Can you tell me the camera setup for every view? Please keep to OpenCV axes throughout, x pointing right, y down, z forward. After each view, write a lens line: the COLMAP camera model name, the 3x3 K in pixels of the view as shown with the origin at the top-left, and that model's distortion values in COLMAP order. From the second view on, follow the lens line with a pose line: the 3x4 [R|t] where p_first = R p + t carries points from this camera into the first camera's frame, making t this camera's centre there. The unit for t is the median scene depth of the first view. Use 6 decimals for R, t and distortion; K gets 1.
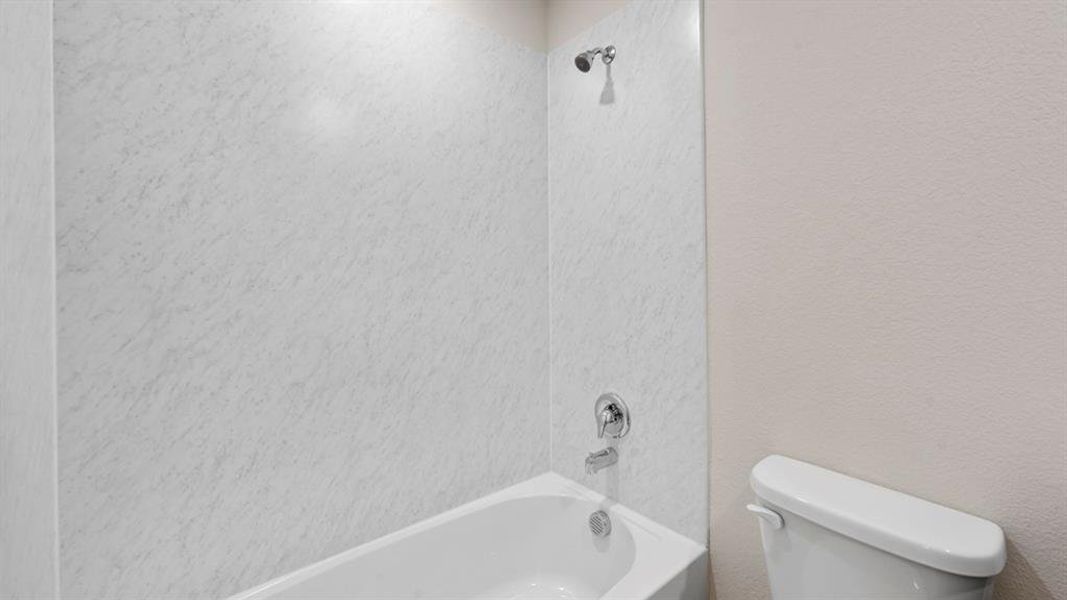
lens RADIAL K [[420.9, 0, 533.7], [0, 420.9, 303.5], [0, 0, 1]] dist [-0.001209, -0.000227]
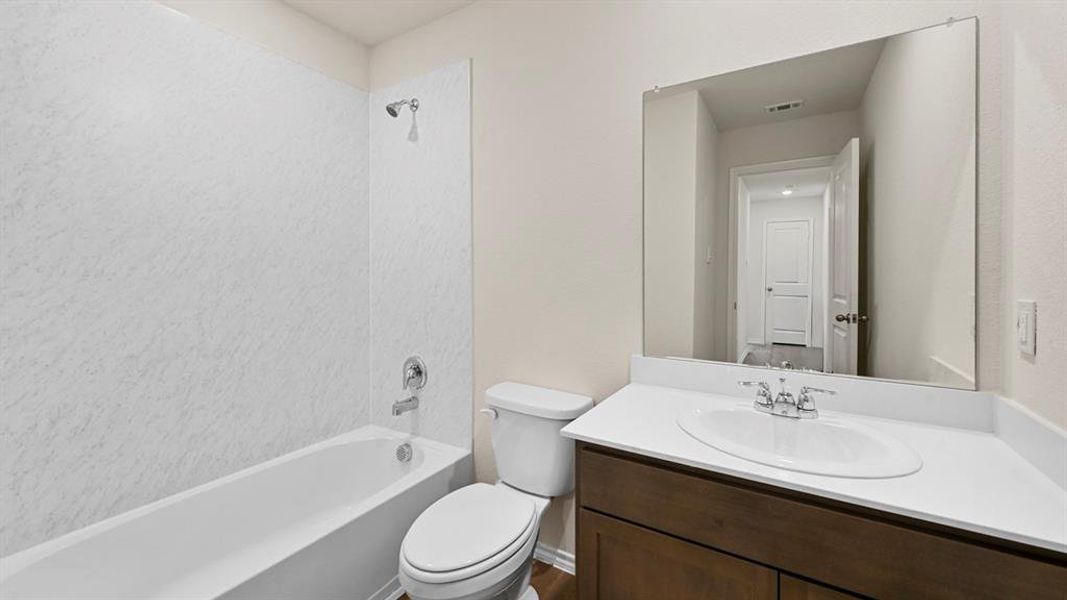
lens RADIAL K [[421.3, 0, 531.2], [0, 421.3, 285.4], [0, 0, 1]] dist [-0.000007, 0.000383]
pose [[0.947674, -0.003594, 0.319220, 0.123016], [0.012257, 0.999609, -0.025133, 0.027373], [-0.319005, 0.027731, 0.947347, -0.458252]]
